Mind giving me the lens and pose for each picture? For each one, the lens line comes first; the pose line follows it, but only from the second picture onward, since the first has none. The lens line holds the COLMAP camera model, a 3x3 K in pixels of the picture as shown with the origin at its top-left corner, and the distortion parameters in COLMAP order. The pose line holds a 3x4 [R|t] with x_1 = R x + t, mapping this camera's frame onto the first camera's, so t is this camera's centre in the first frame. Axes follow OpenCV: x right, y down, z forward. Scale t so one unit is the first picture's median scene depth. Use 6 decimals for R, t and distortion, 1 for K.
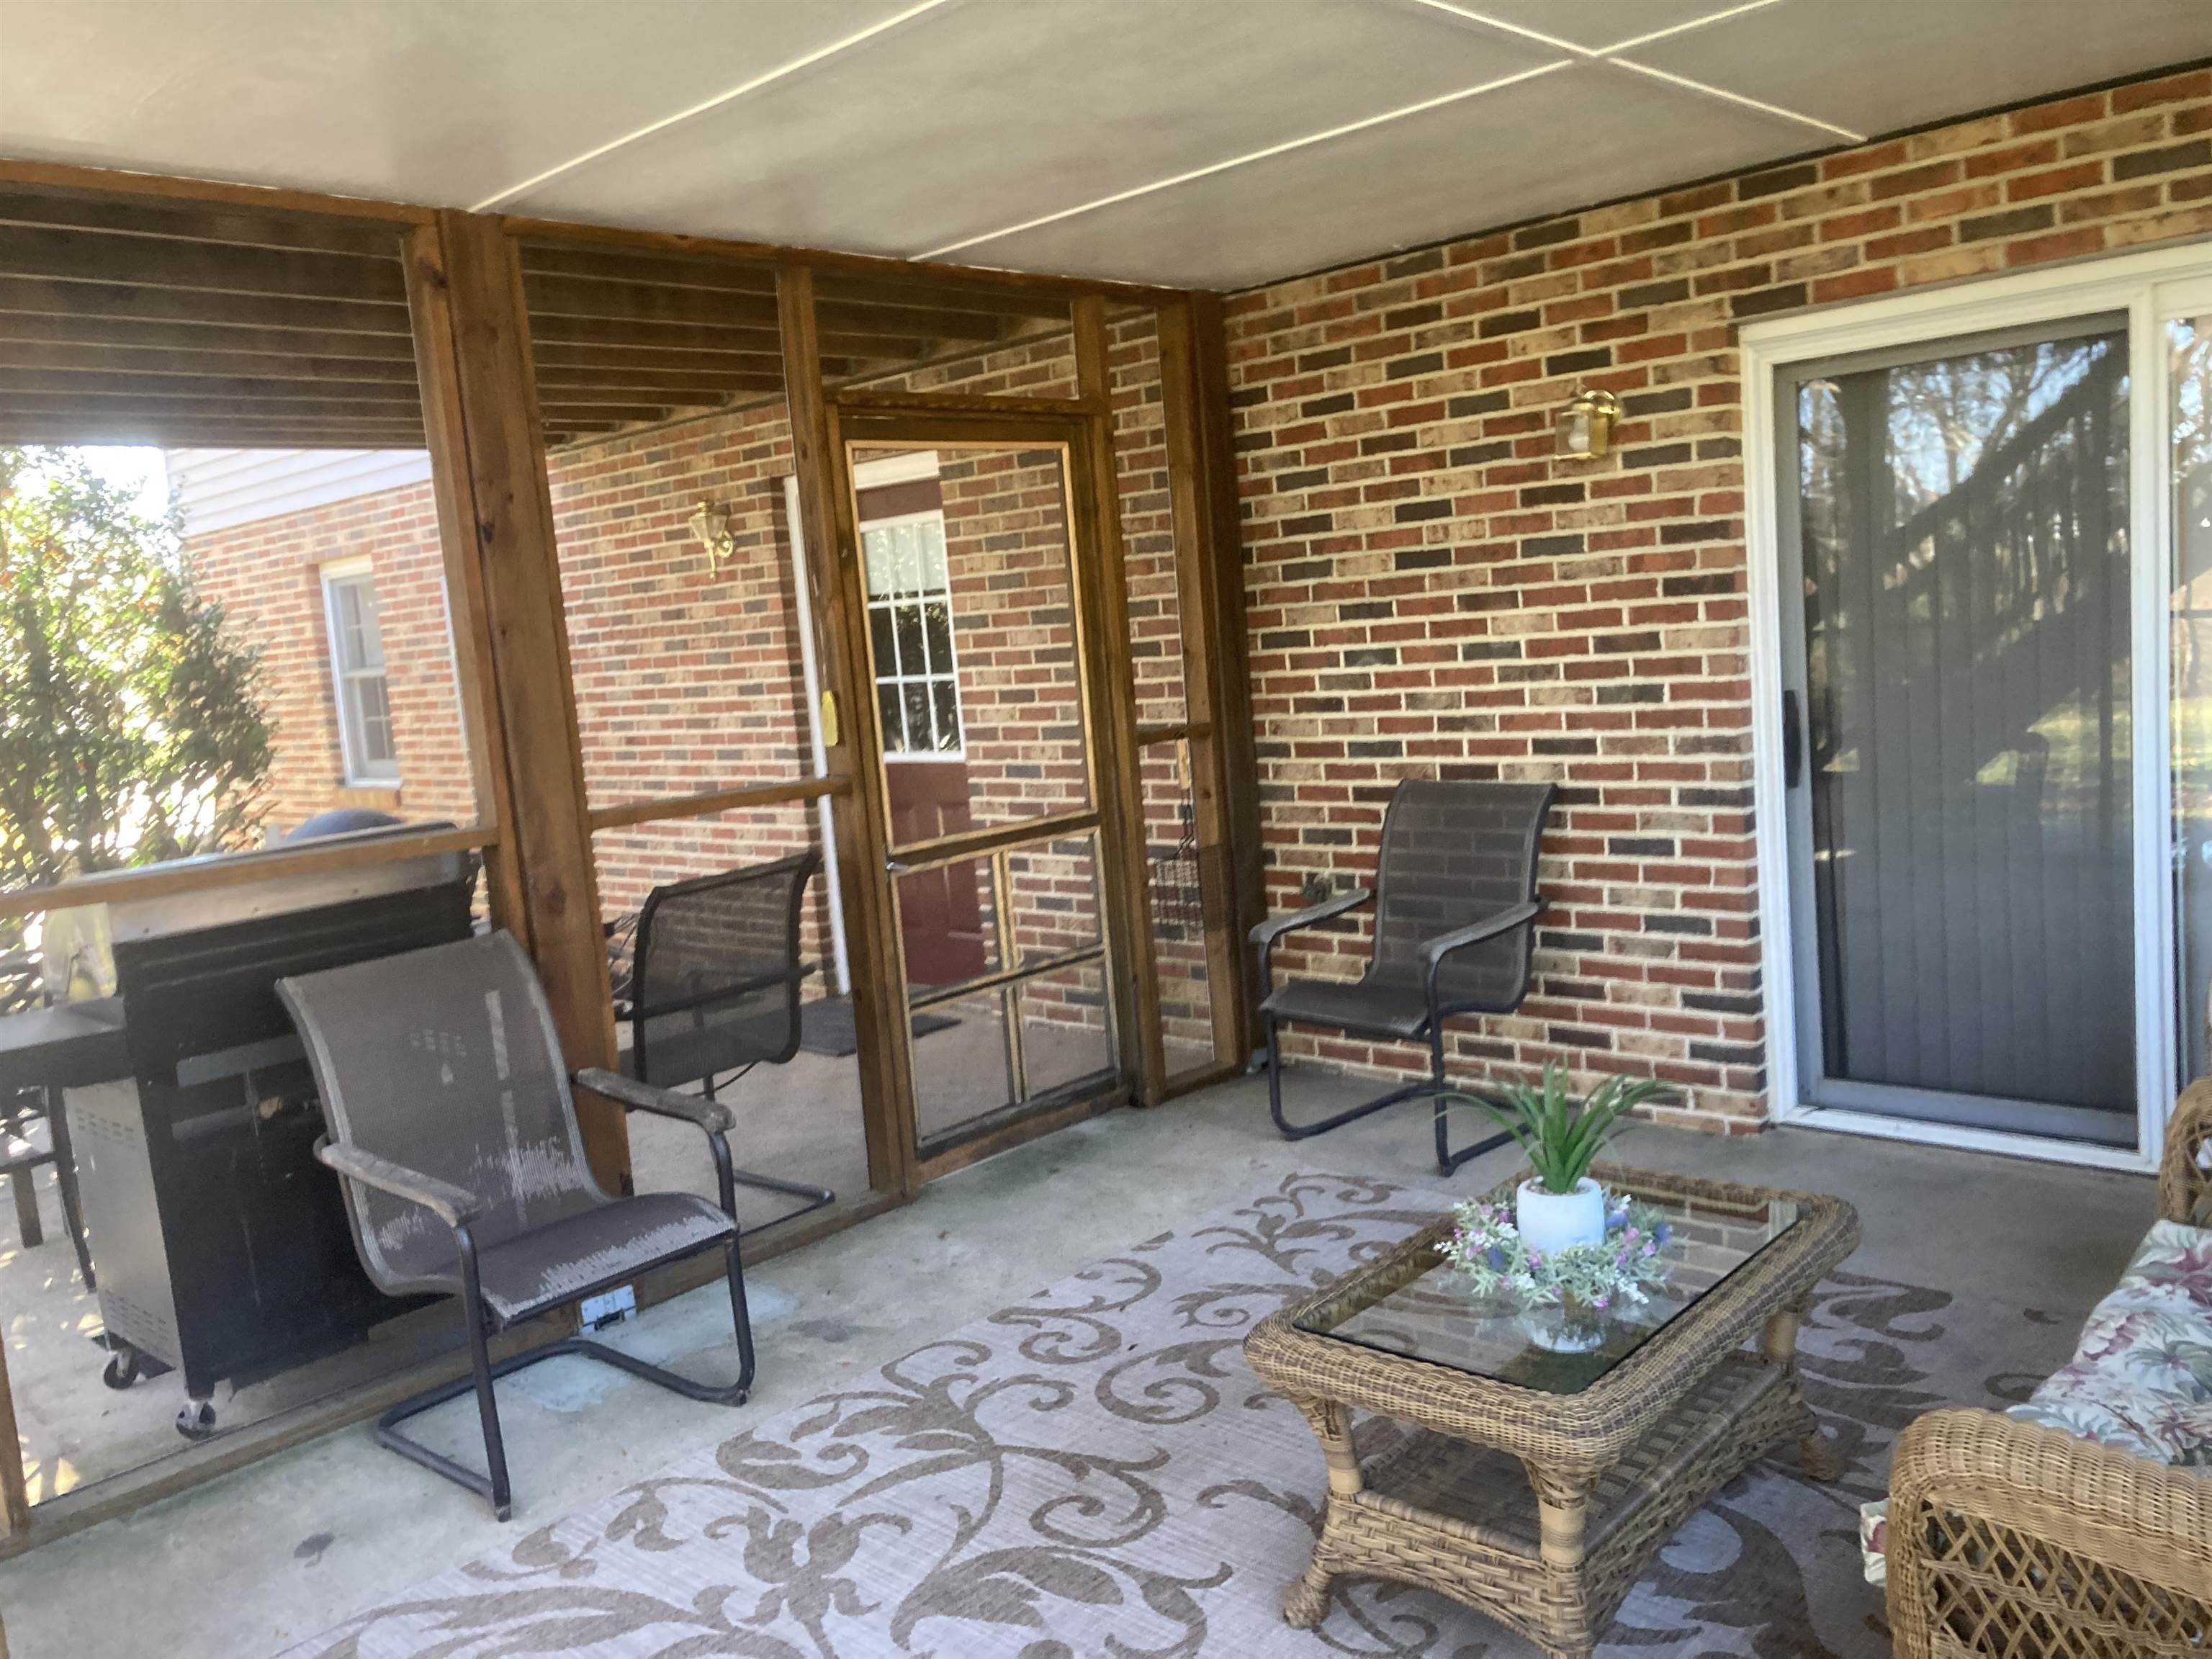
lens RADIAL K [[1765.1, 0, 1110.5], [0, 1765.1, 867.7], [0, 0, 1]] dist [0.001234, -0.004350]
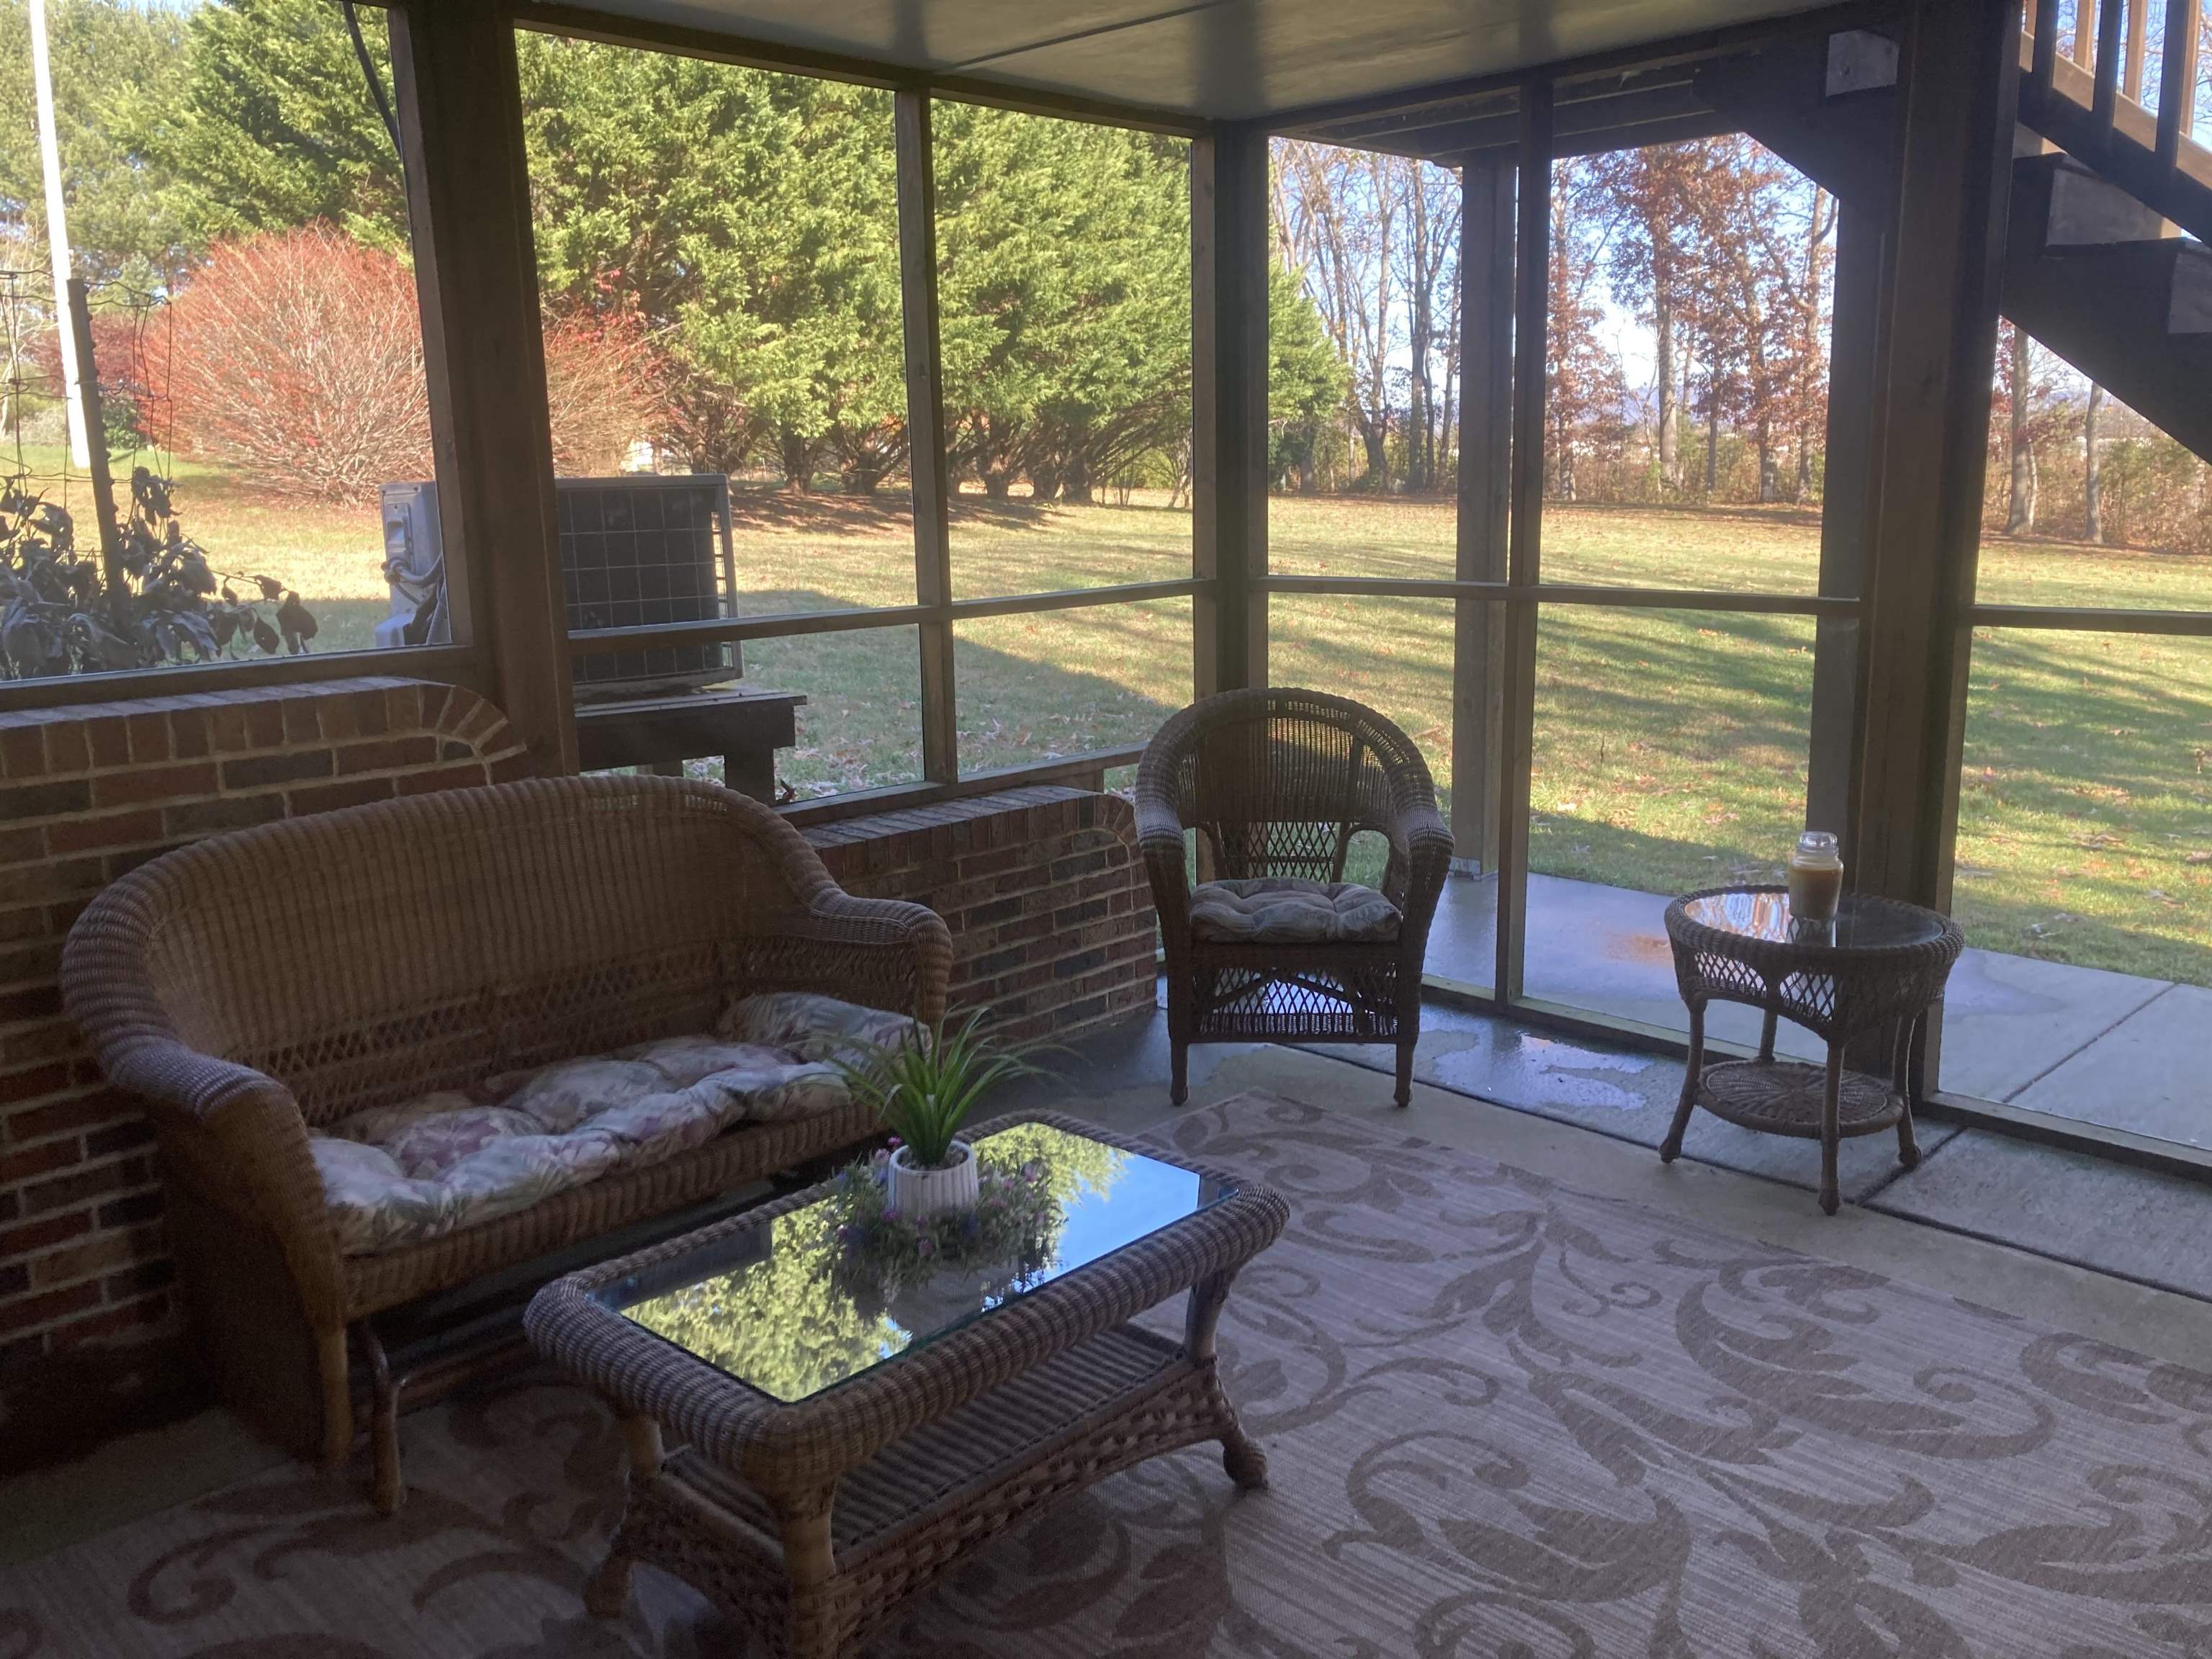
lens RADIAL K [[1822.3, 0, 1106.0], [0, 1822.3, 829.5], [0, 0, 1]] dist [-0.006334, 0.049580]
pose [[-0.994962, 0.088288, 0.047496, 0.059210], [0.099068, 0.938483, 0.330811, -0.153394], [-0.015368, 0.333849, -0.942501, 1.010334]]
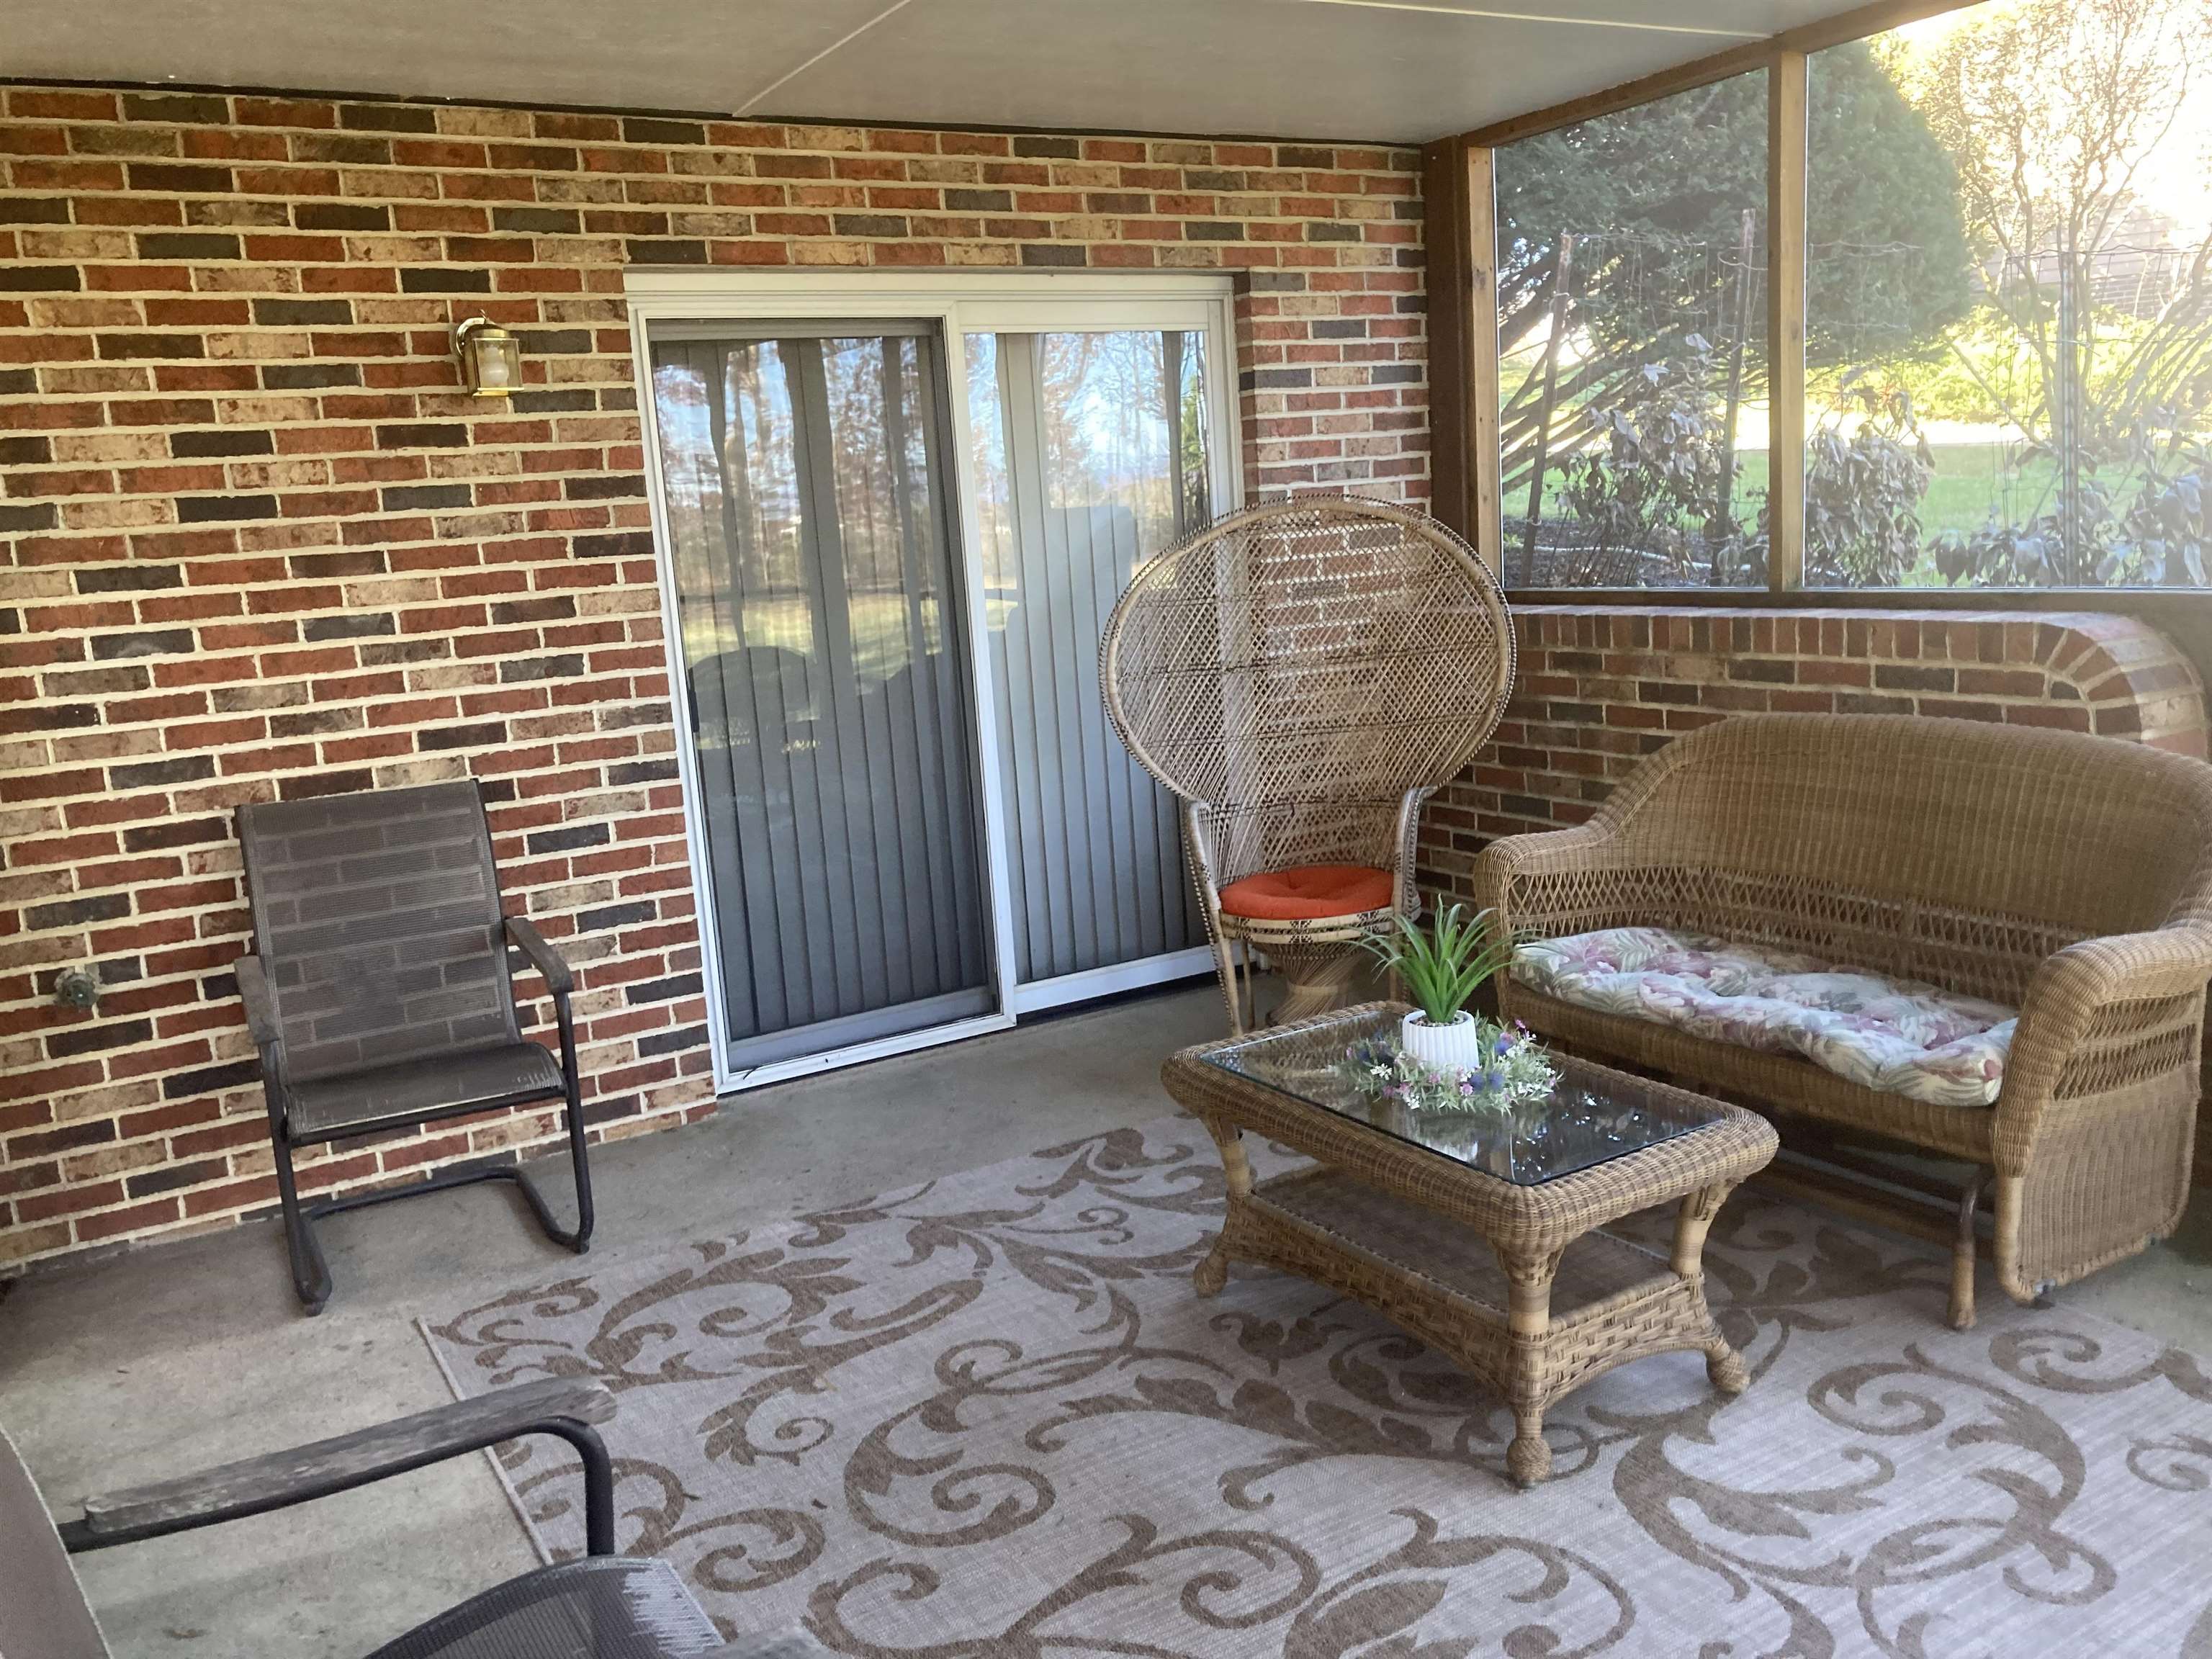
lens RADIAL K [[1822.3, 0, 1106.0], [0, 1822.3, 829.5], [0, 0, 1]] dist [-0.006334, 0.049580]
pose [[0.284667, -0.111090, 0.952168, -0.493244], [0.175454, 0.982522, 0.062176, -0.025651], [-0.942433, 0.149362, 0.299182, 0.464400]]
